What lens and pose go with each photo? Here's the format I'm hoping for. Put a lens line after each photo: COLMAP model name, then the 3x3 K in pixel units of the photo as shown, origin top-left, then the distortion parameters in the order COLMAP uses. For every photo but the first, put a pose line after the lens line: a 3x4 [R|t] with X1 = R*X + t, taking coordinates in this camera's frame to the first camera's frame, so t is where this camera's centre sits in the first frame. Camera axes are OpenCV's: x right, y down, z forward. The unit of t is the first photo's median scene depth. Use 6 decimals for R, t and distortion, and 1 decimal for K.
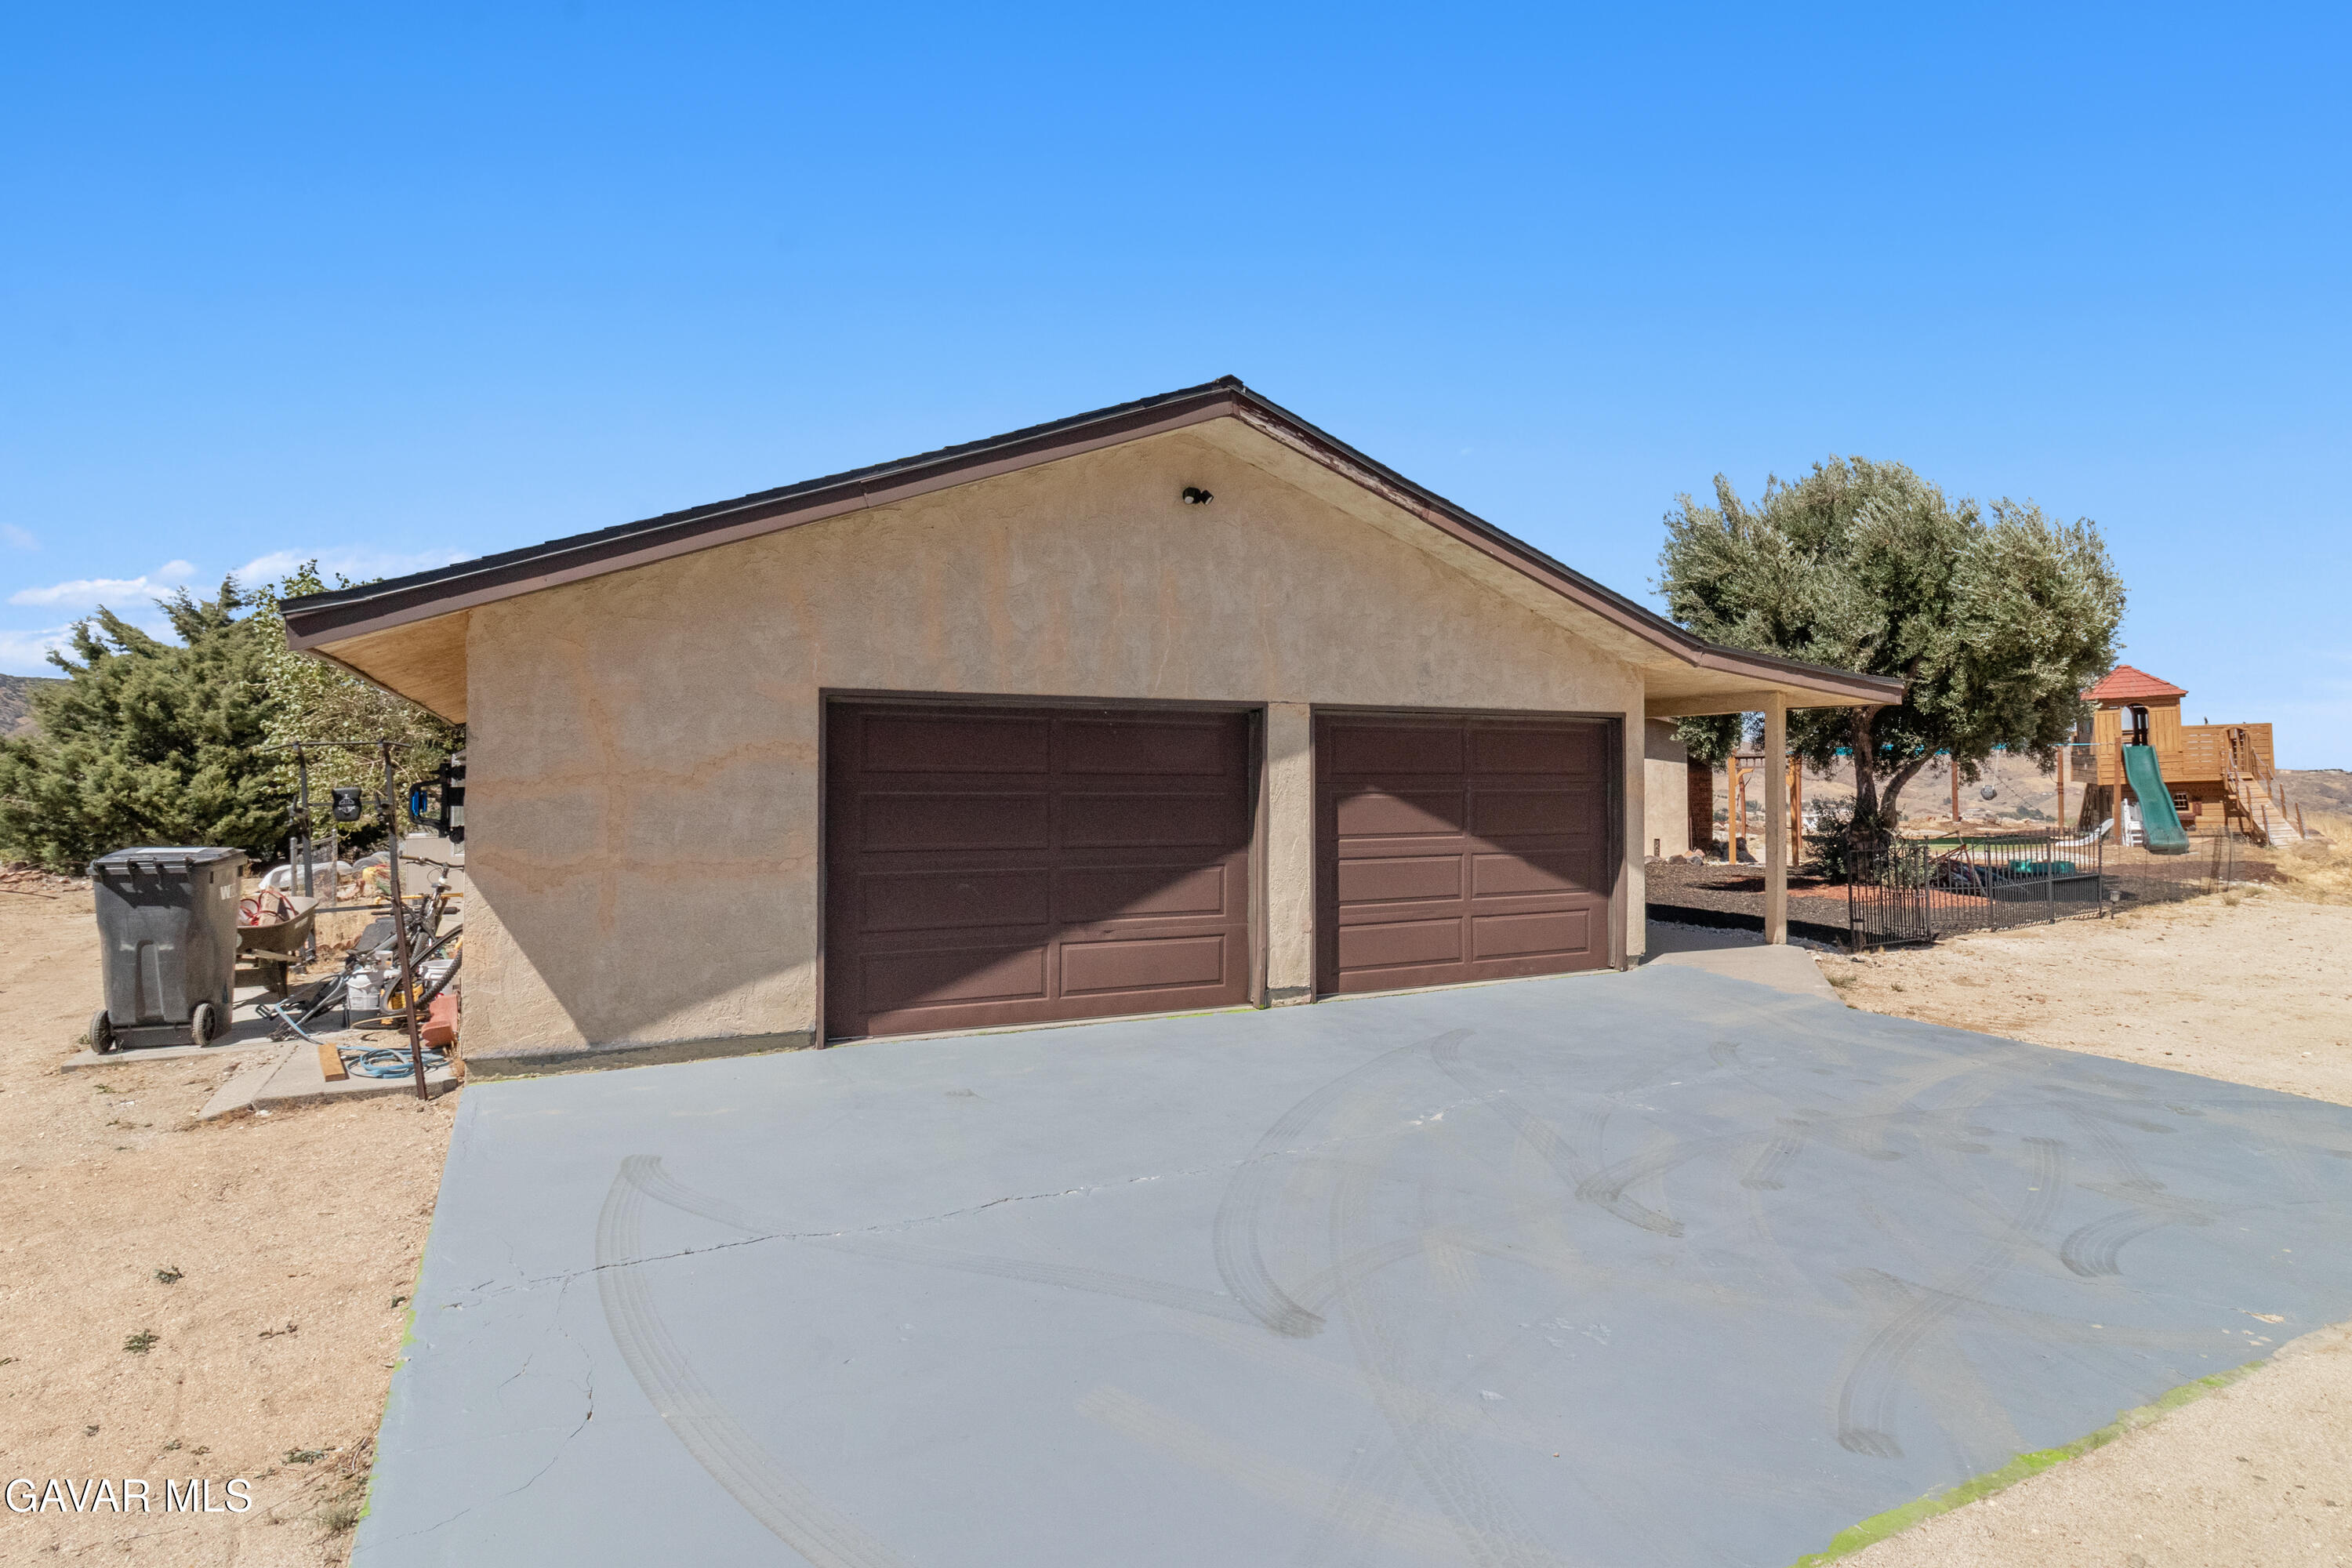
lens RADIAL K [[1102.9, 0, 1180.0], [0, 1102.9, 768.6], [0, 0, 1]] dist [0.002994, 0.001735]
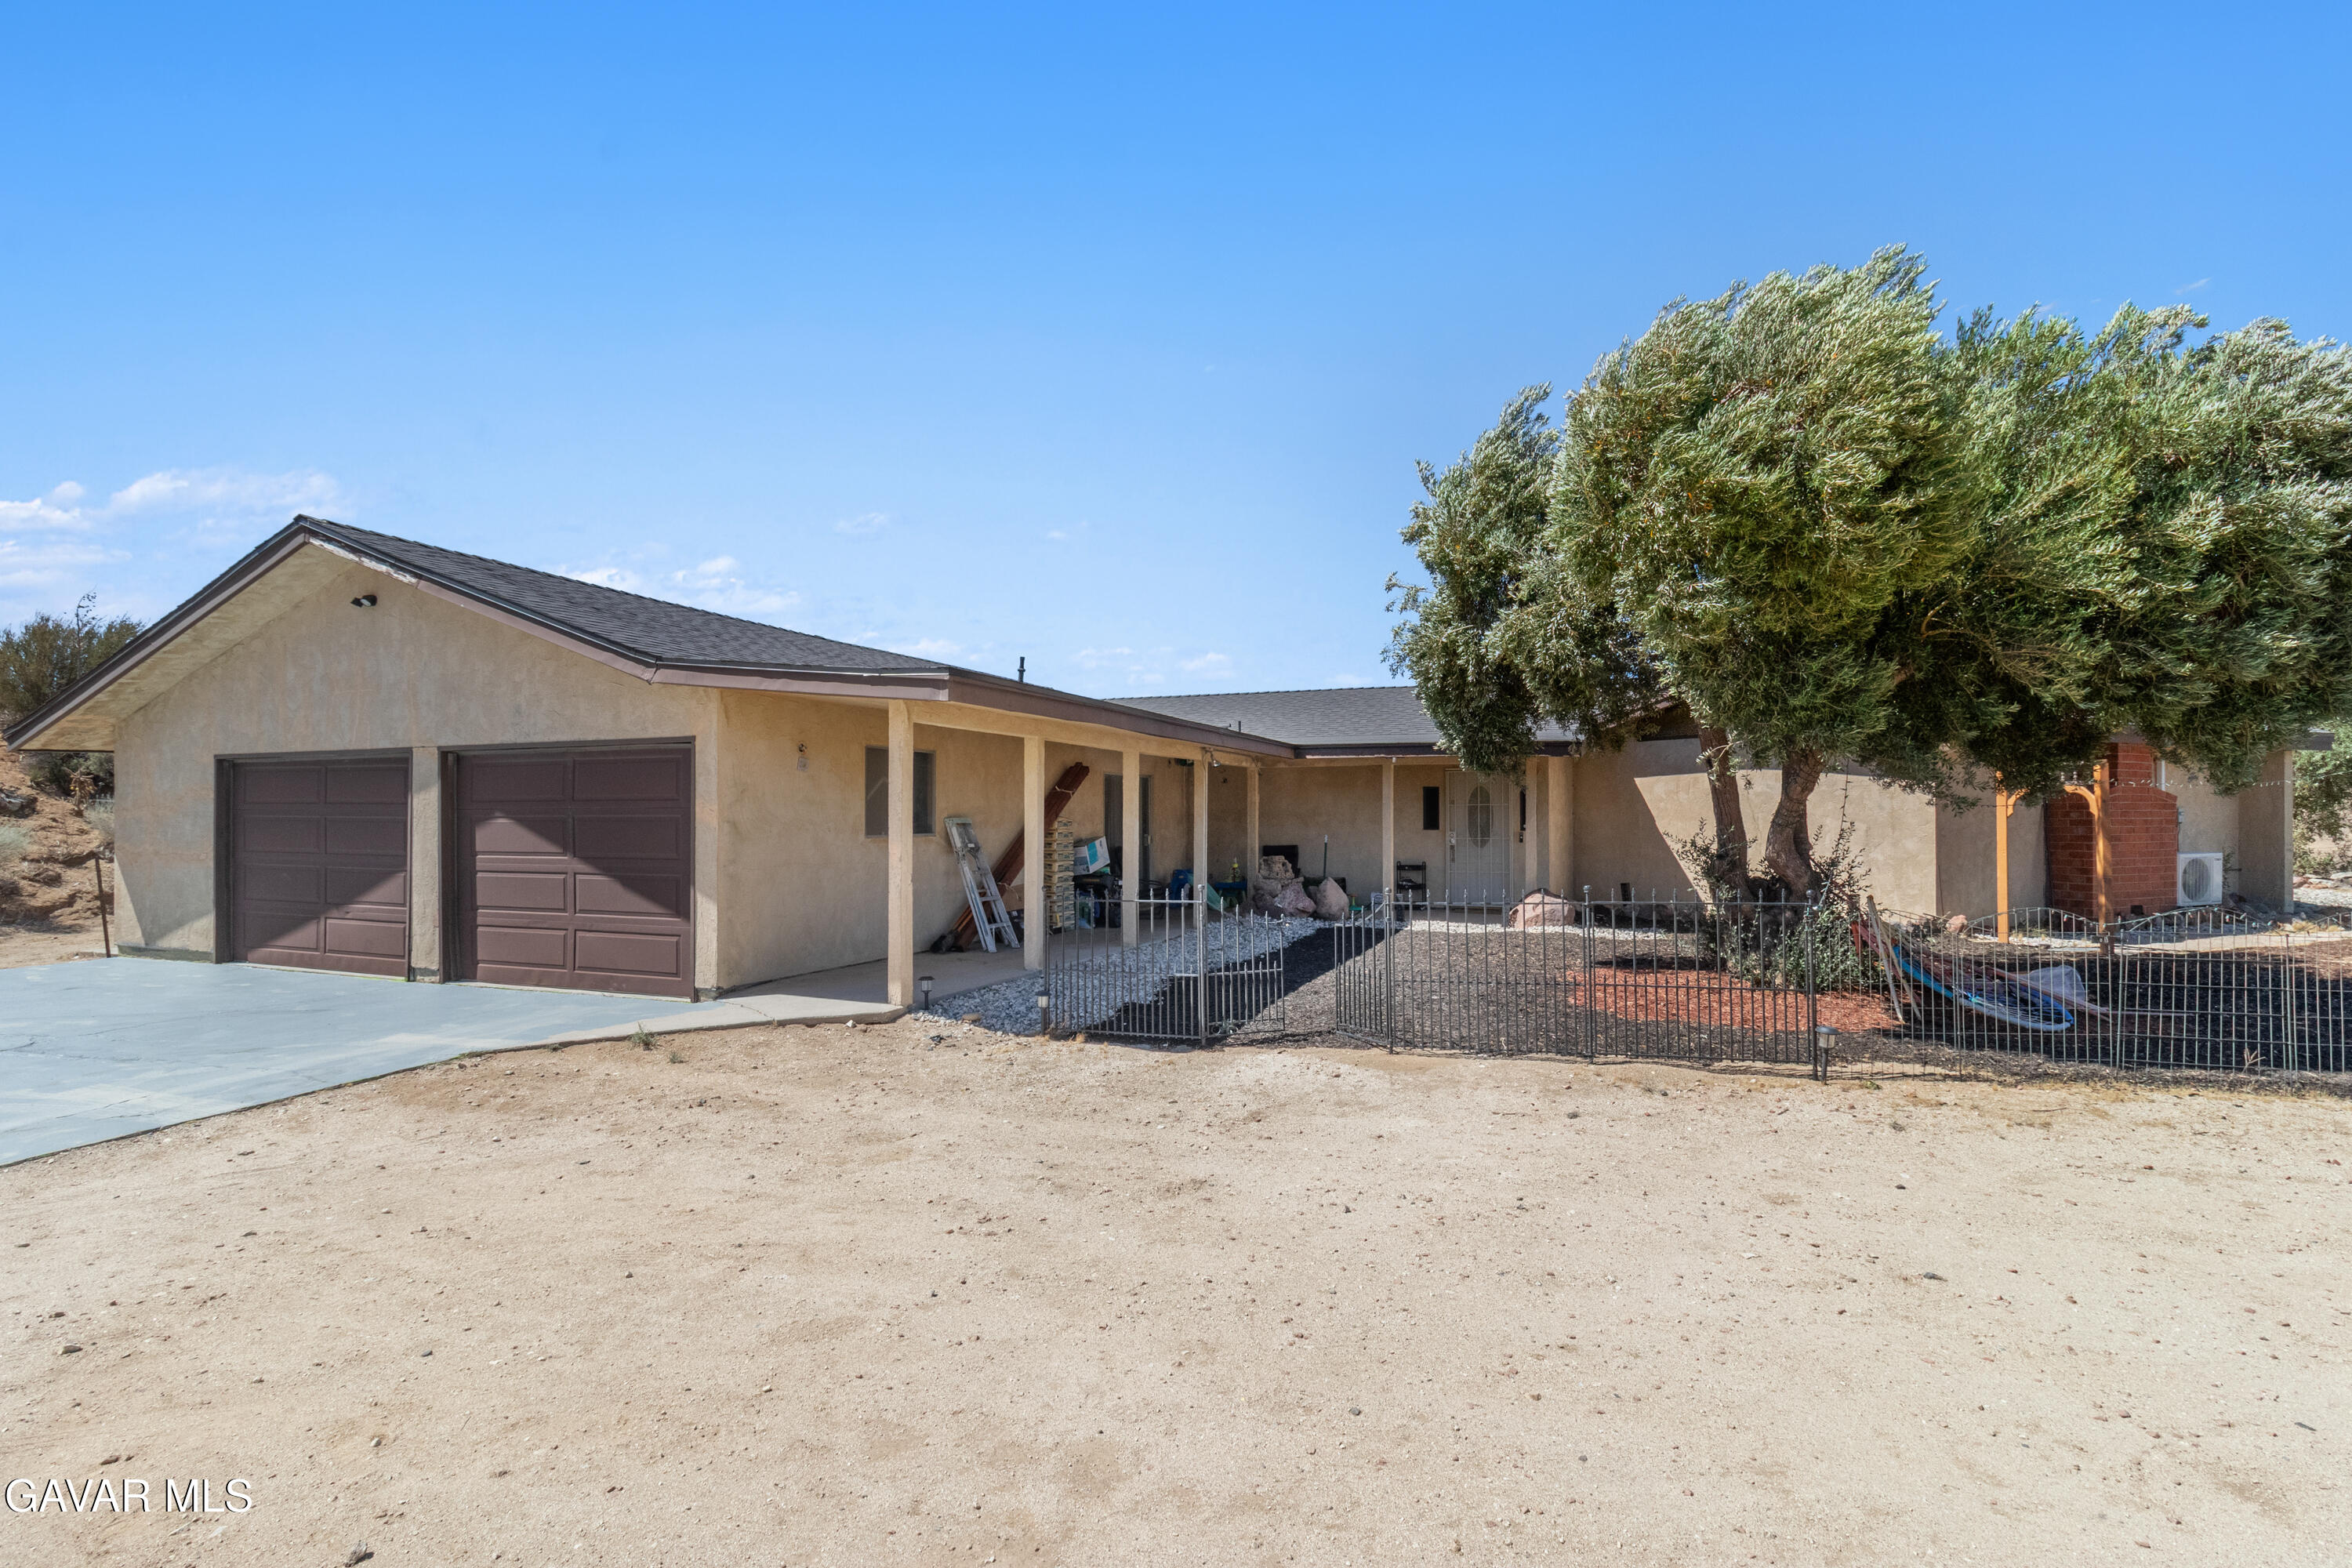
lens RADIAL K [[1102.9, 0, 1179.5], [0, 1102.9, 809.4], [0, 0, 1]] dist [0.002994, 0.001735]
pose [[0.692942, -0.005072, -0.720976, 1.630939], [0.009085, 0.999957, 0.001697, 0.018825], [0.720936, -0.007726, 0.692958, 0.738556]]
